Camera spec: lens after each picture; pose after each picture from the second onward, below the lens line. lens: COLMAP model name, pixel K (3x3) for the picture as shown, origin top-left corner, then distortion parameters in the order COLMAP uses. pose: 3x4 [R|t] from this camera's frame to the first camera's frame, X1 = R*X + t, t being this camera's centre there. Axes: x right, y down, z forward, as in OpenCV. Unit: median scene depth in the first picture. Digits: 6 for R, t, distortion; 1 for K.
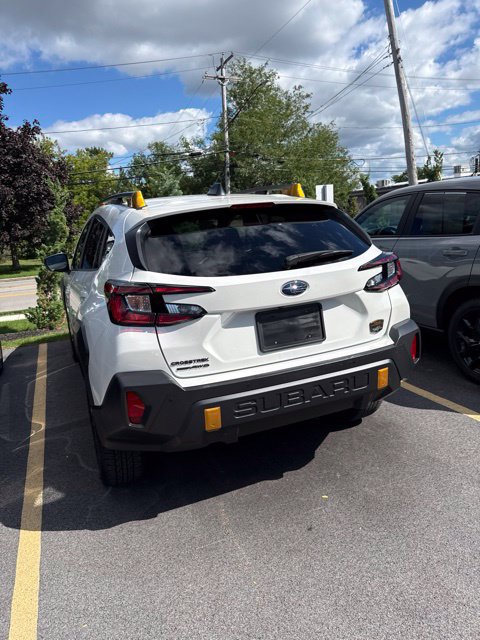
lens RADIAL K [[457.9, 0, 235.4], [0, 457.9, 311.3], [0, 0, 1]] dist [0.026893, -0.036111]
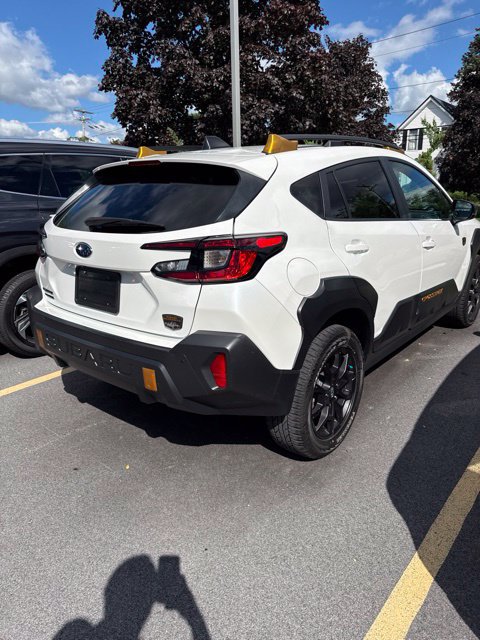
lens RADIAL K [[457.9, 0, 241.0], [0, 457.9, 315.6], [0, 0, 1]] dist [0.026893, -0.036111]
pose [[0.473114, 0.308188, -0.825338, 1.010348], [-0.192766, 0.950331, 0.244360, -0.196064], [0.859653, 0.043487, 0.509024, 0.673326]]
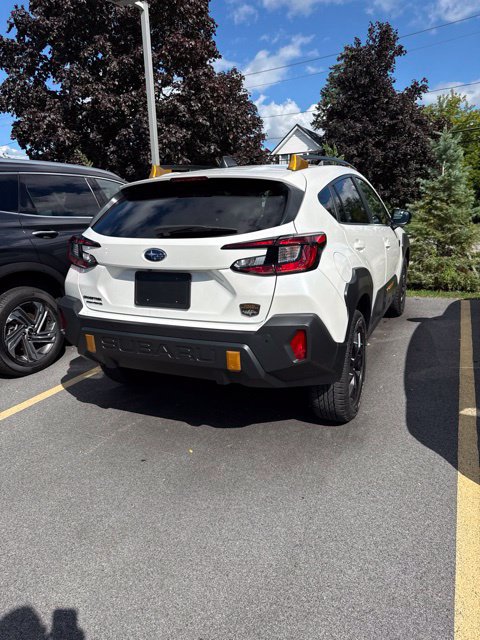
lens RADIAL K [[457.9, 0, 234.2], [0, 457.9, 307.2], [0, 0, 1]] dist [0.026893, -0.036111]
pose [[0.675039, 0.216398, -0.705332, 0.937381], [-0.163559, 0.976123, 0.142944, -0.101813], [0.719424, 0.018871, 0.694315, 0.303516]]
